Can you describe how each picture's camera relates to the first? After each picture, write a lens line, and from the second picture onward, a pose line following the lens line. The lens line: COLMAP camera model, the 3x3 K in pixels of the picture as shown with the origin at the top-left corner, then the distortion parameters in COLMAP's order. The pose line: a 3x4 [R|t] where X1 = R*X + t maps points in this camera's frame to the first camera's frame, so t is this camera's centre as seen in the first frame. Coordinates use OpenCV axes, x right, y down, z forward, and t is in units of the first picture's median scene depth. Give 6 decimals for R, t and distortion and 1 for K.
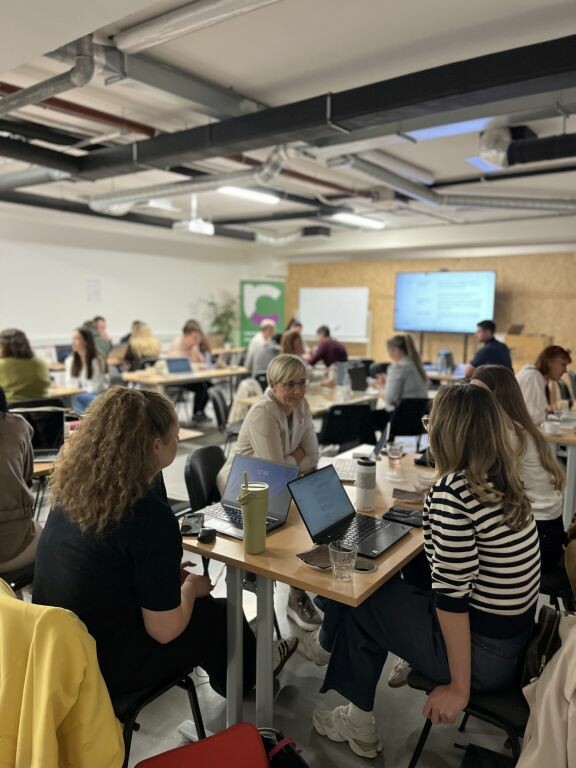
lens RADIAL K [[583.7, 0, 283.1], [0, 583.7, 387.6], [0, 0, 1]] dist [0.003118, -0.021559]
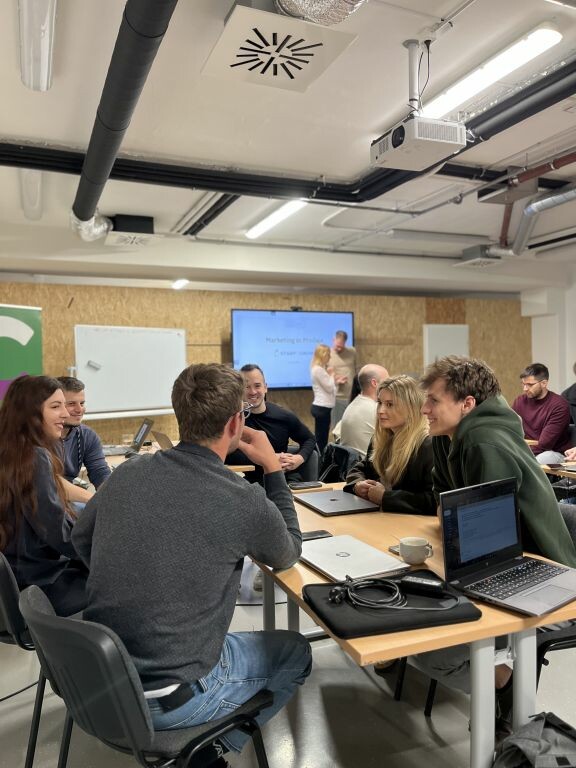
lens RADIAL K [[583.7, 0, 286.2], [0, 583.7, 383.7], [0, 0, 1]] dist [0.003118, -0.021559]
pose [[0.475279, -0.038872, 0.878976, -0.489512], [0.149425, 0.988077, -0.037101, -0.093901], [-0.867053, 0.148974, 0.475421, 0.808718]]
